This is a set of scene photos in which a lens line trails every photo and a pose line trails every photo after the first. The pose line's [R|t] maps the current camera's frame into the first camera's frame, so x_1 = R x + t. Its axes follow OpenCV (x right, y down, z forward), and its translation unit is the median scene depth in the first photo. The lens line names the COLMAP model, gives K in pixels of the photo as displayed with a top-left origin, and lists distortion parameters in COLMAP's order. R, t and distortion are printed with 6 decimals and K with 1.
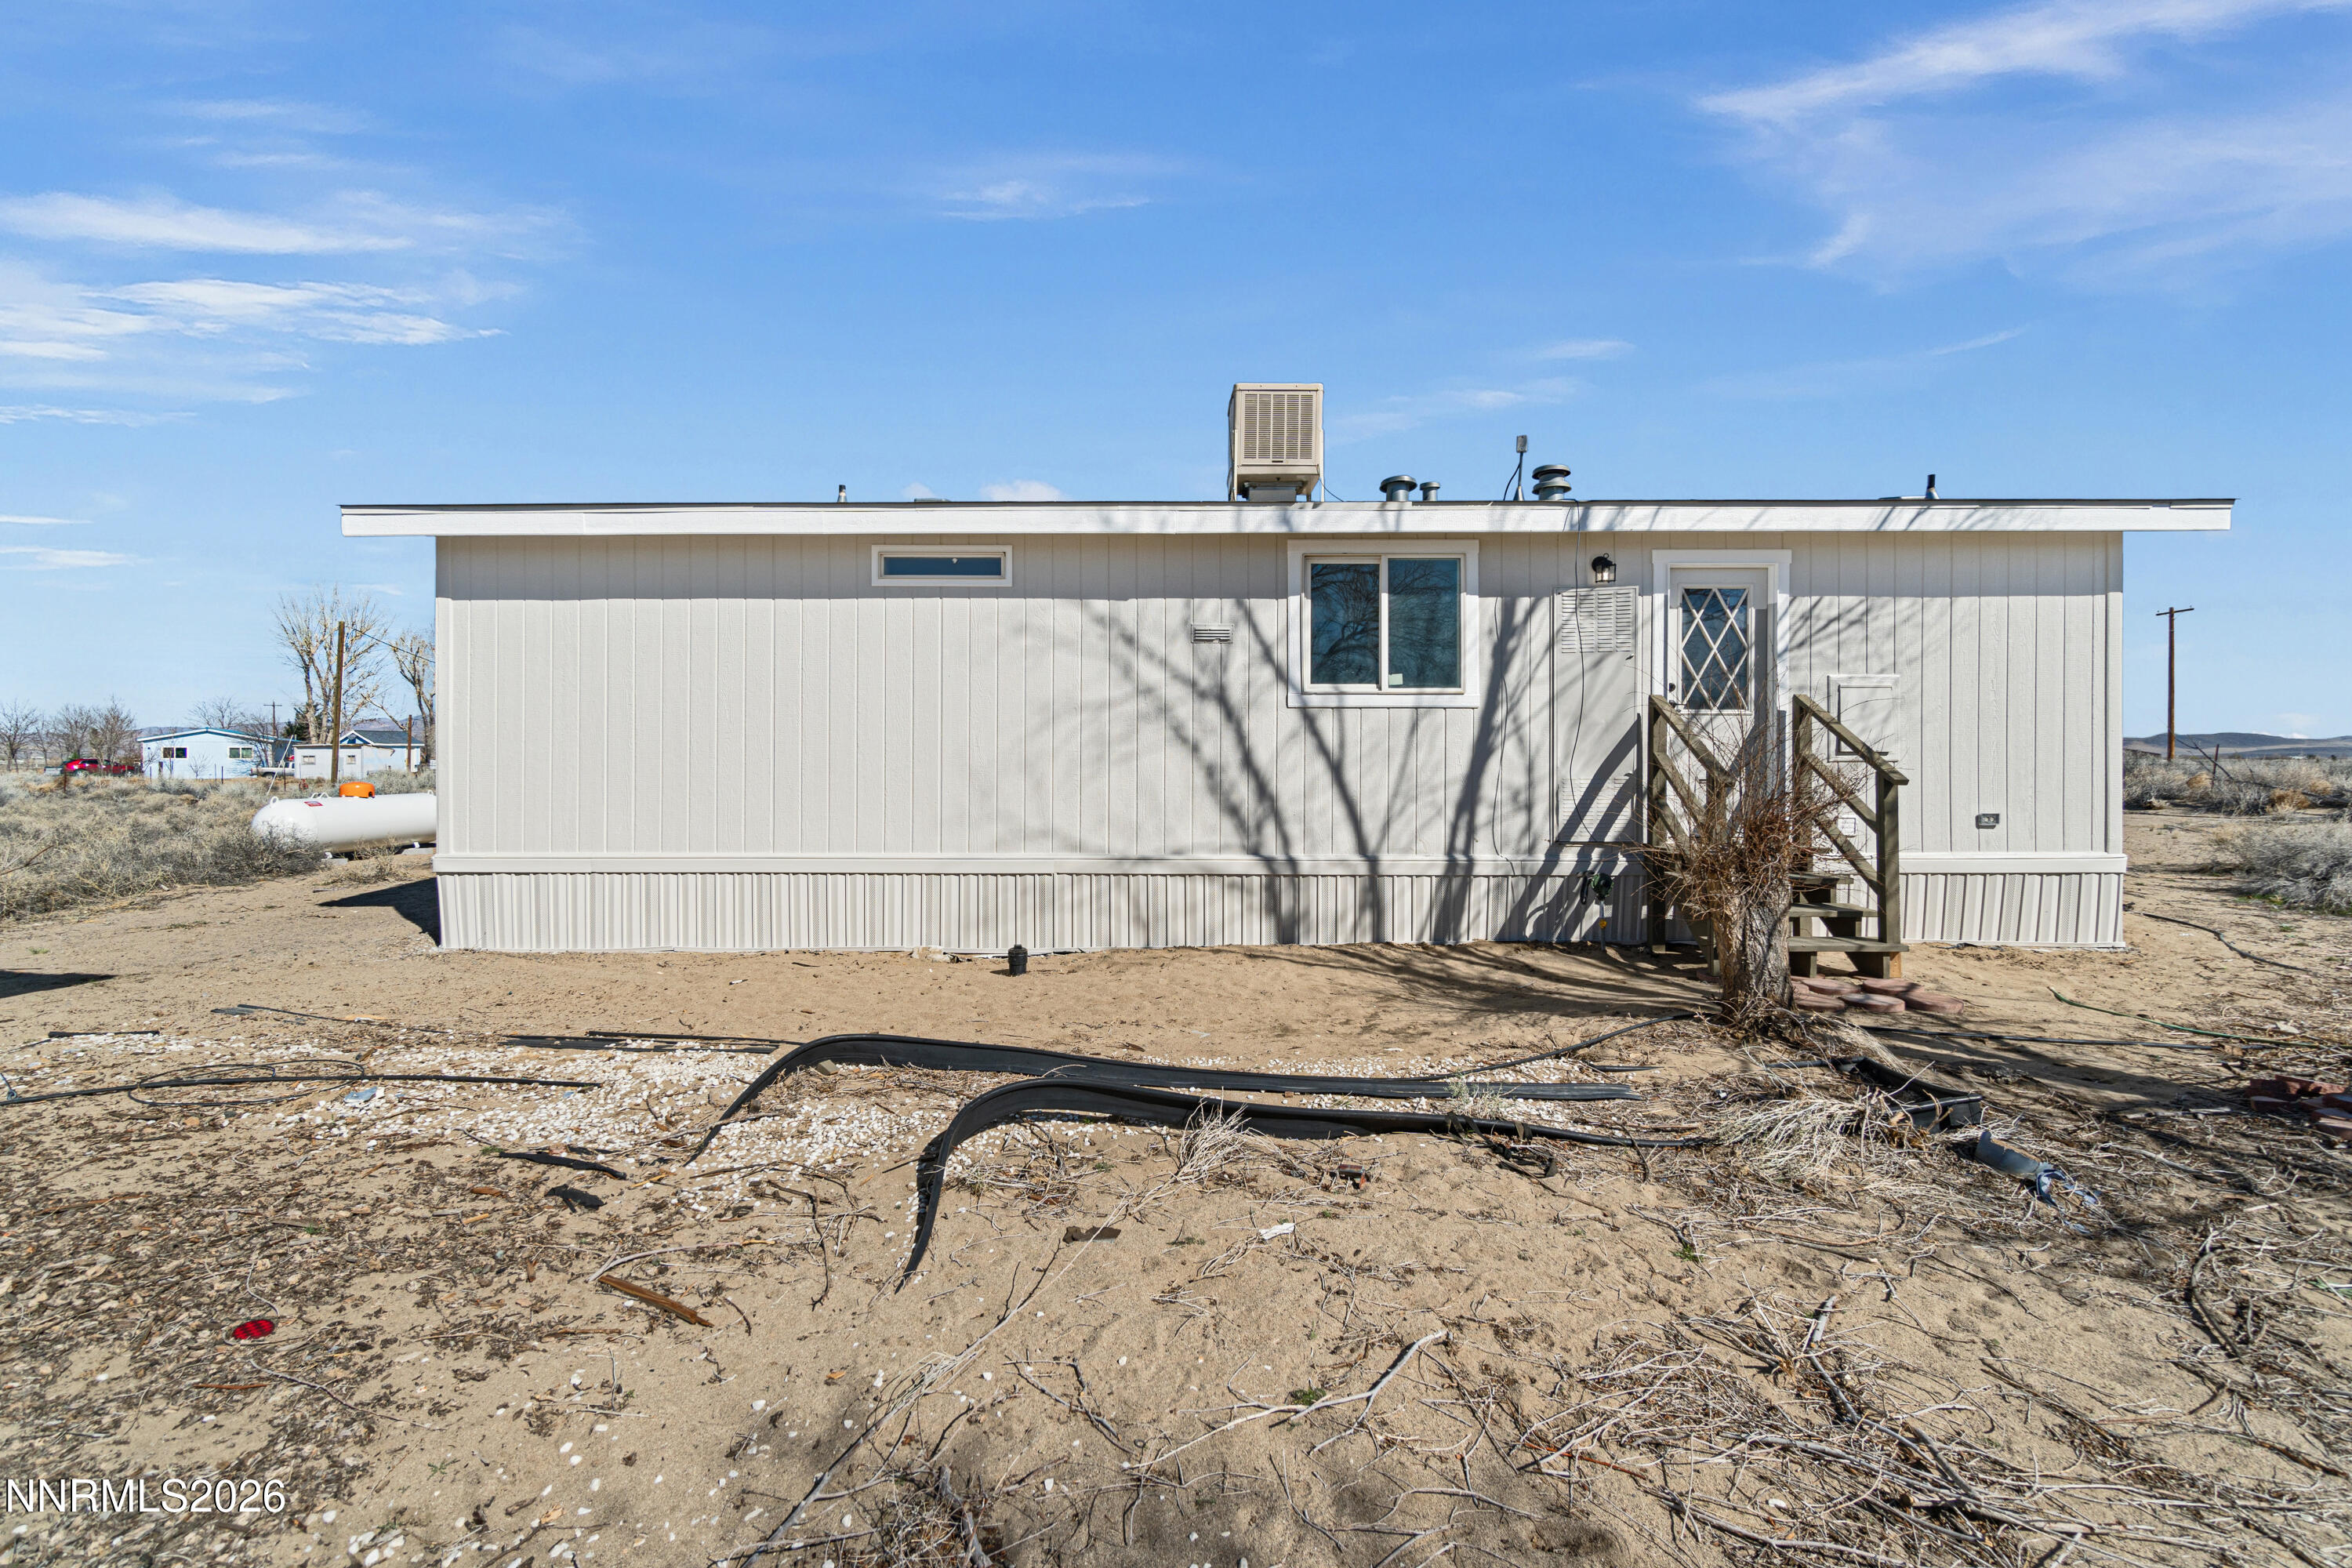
lens RADIAL K [[1013.5, 0, 1161.5], [0, 1013.5, 772.6], [0, 0, 1]] dist [-0.004402, 0.002965]
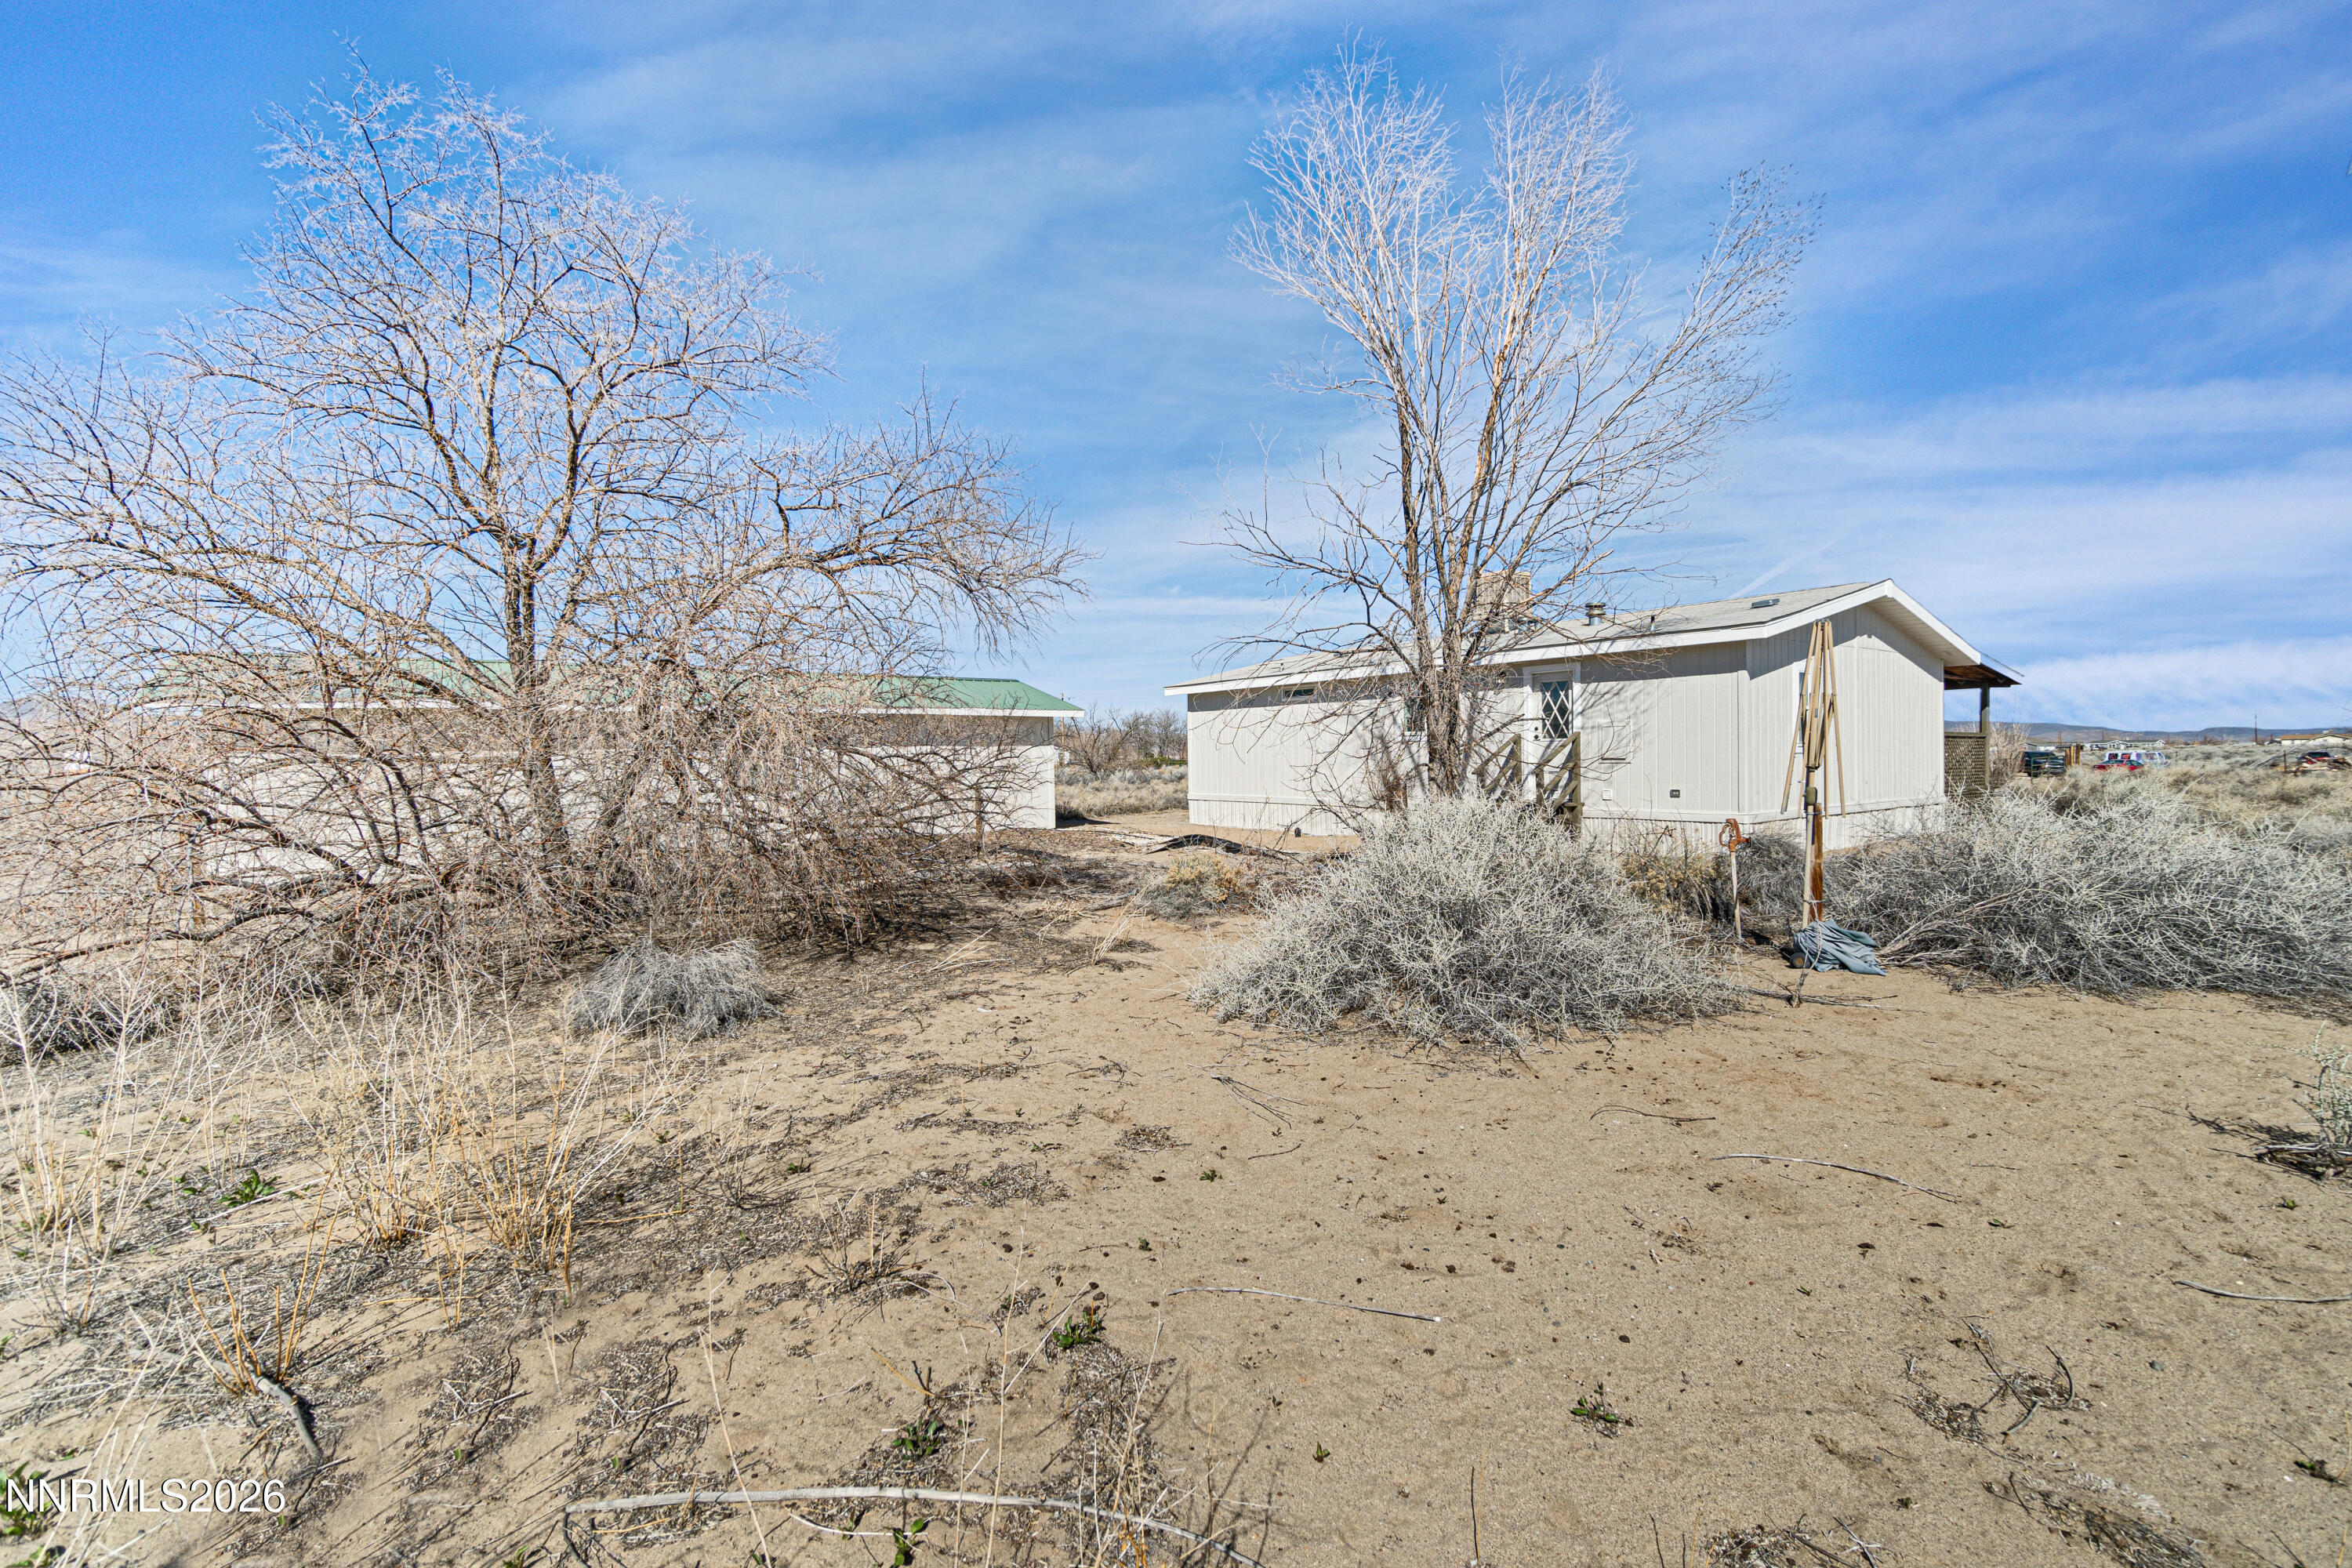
lens RADIAL K [[1013.5, 0, 1161.5], [0, 1013.5, 772.6], [0, 0, 1]] dist [-0.004402, 0.002965]
pose [[0.564390, 0.014207, -0.825386, 1.884538], [-0.006930, 0.999898, 0.012473, -0.010296], [0.825479, -0.001320, 0.564431, -0.924897]]
